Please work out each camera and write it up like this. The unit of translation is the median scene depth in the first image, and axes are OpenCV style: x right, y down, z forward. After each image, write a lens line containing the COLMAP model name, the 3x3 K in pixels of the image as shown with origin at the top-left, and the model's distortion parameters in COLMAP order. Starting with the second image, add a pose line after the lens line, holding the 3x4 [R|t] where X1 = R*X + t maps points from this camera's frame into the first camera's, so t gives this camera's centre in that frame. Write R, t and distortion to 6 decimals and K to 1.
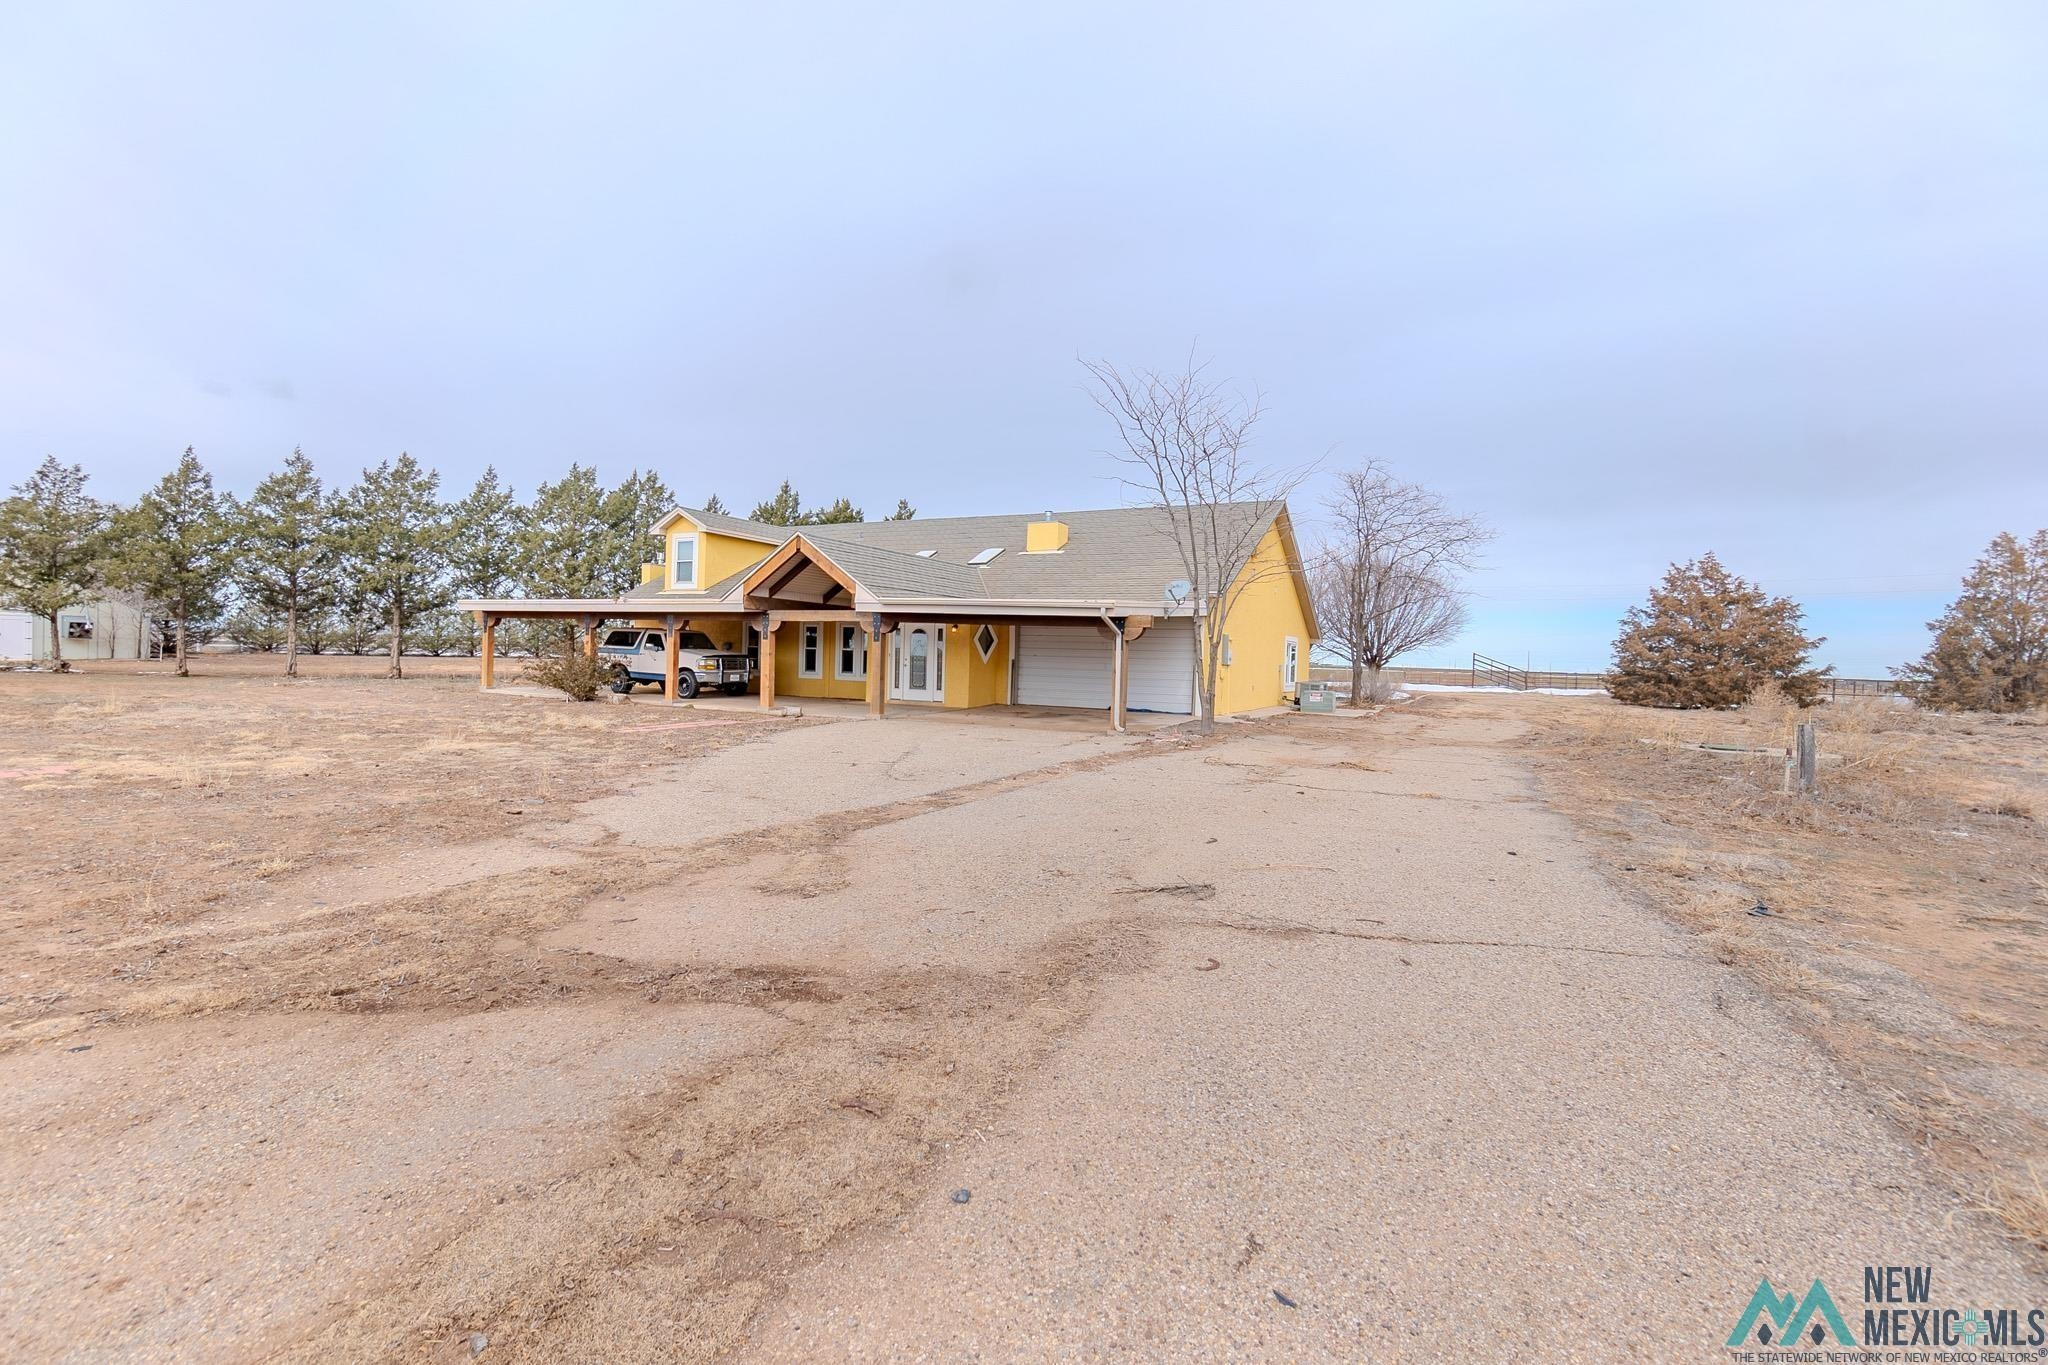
lens RADIAL K [[893.4, 0, 1023.9], [0, 893.4, 686.0], [0, 0, 1]] dist [-0.001545, -0.000017]
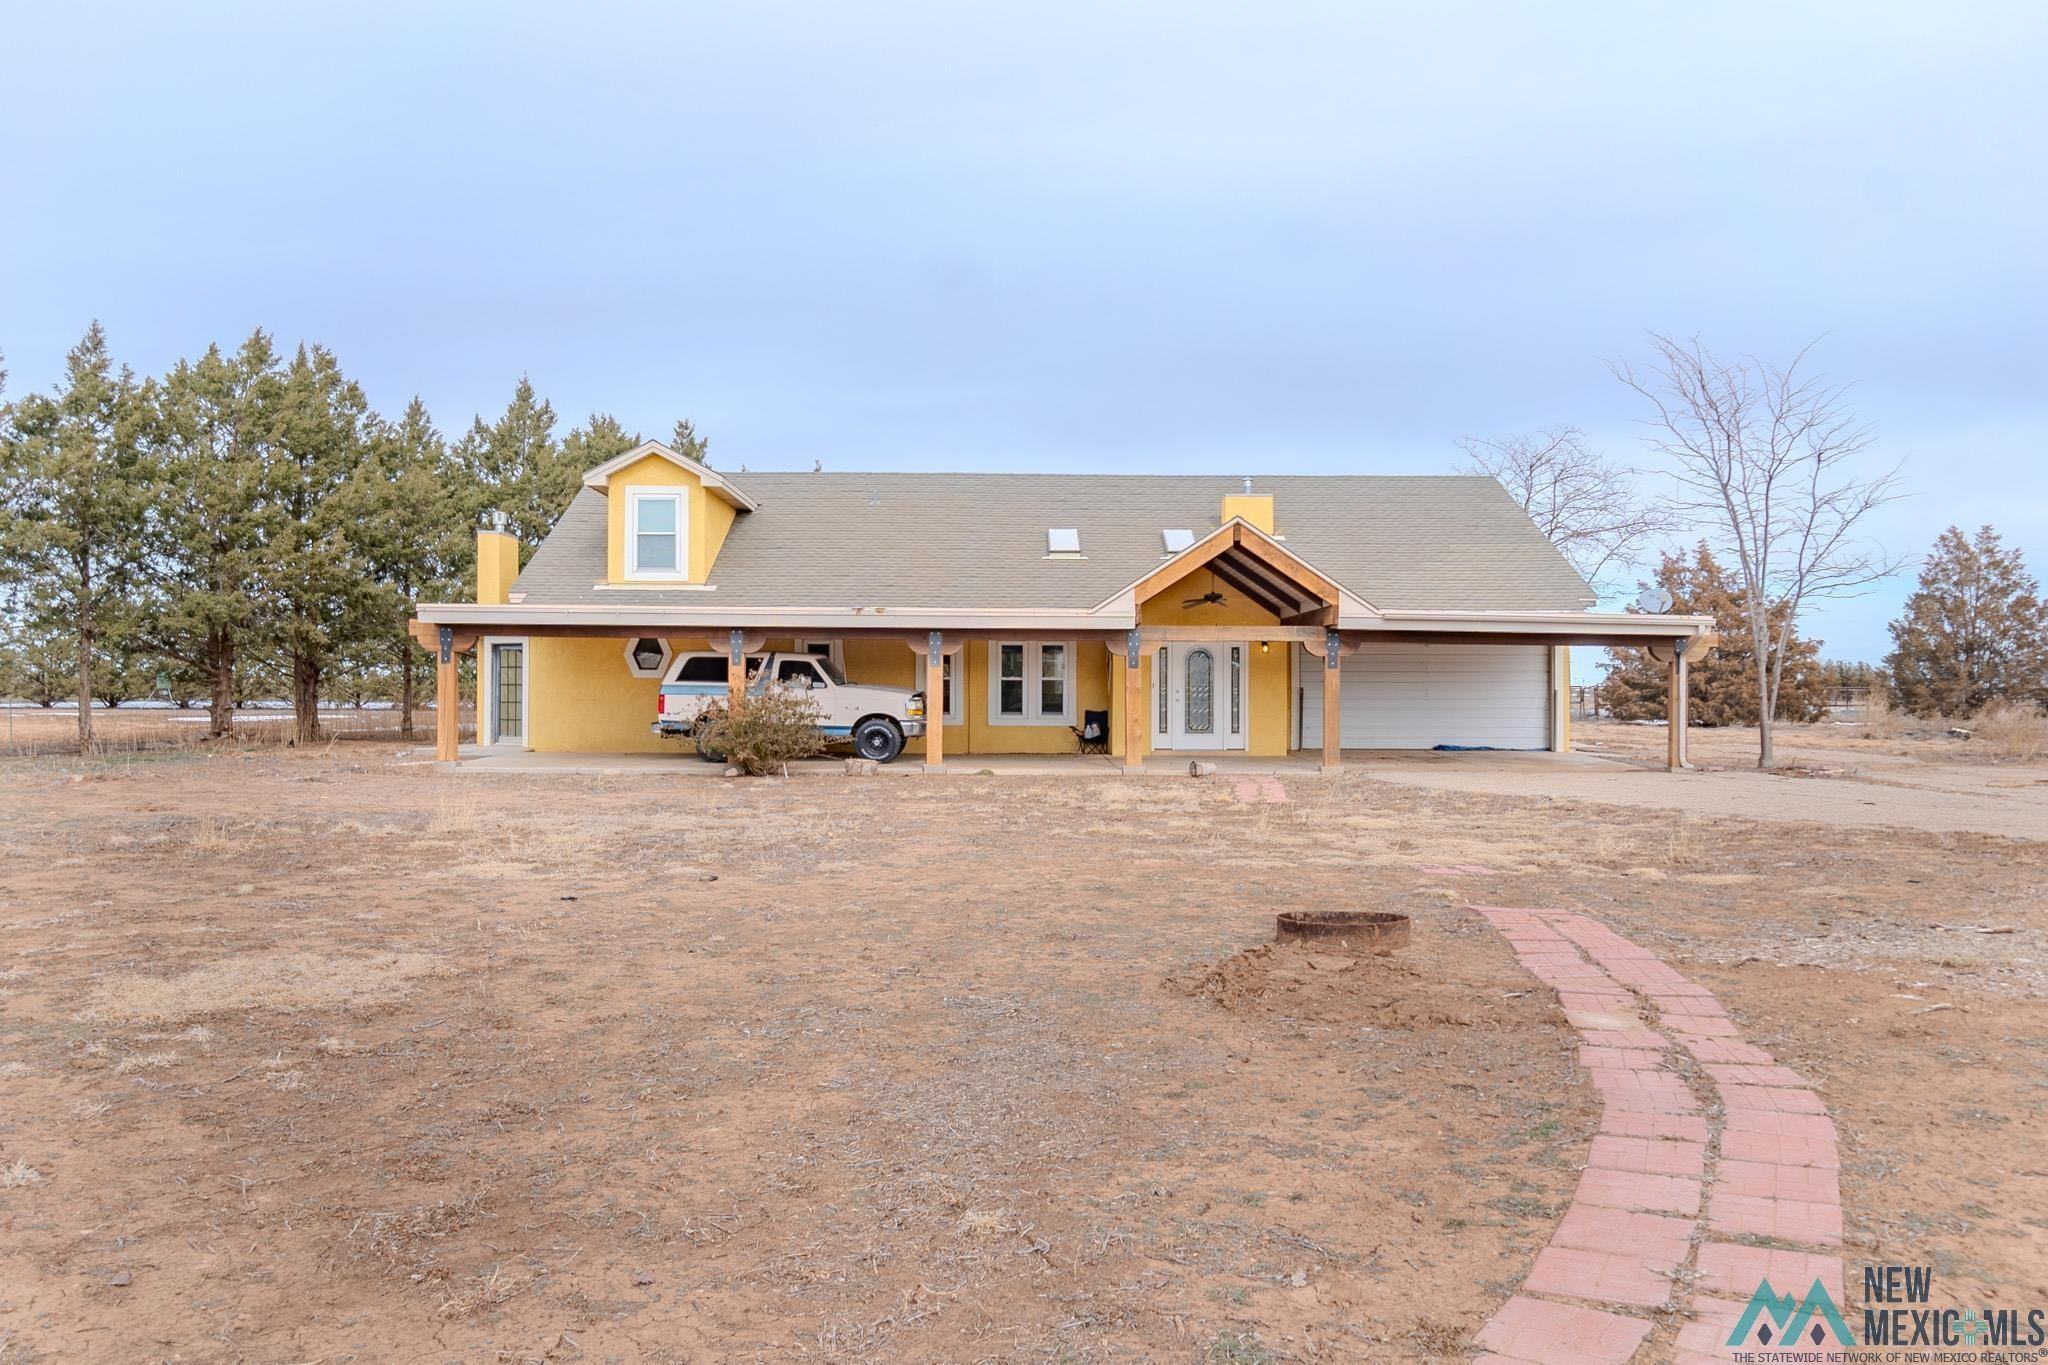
lens RADIAL K [[1577.1, 0, 1023.7], [0, 1577.1, 678.6], [0, 0, 1]] dist [0.008708, 0.003451]
pose [[0.875744, -0.024636, 0.482148, -0.762745], [0.038345, 0.999091, -0.018599, -0.019491], [-0.481251, 0.034776, 0.875893, -0.014434]]
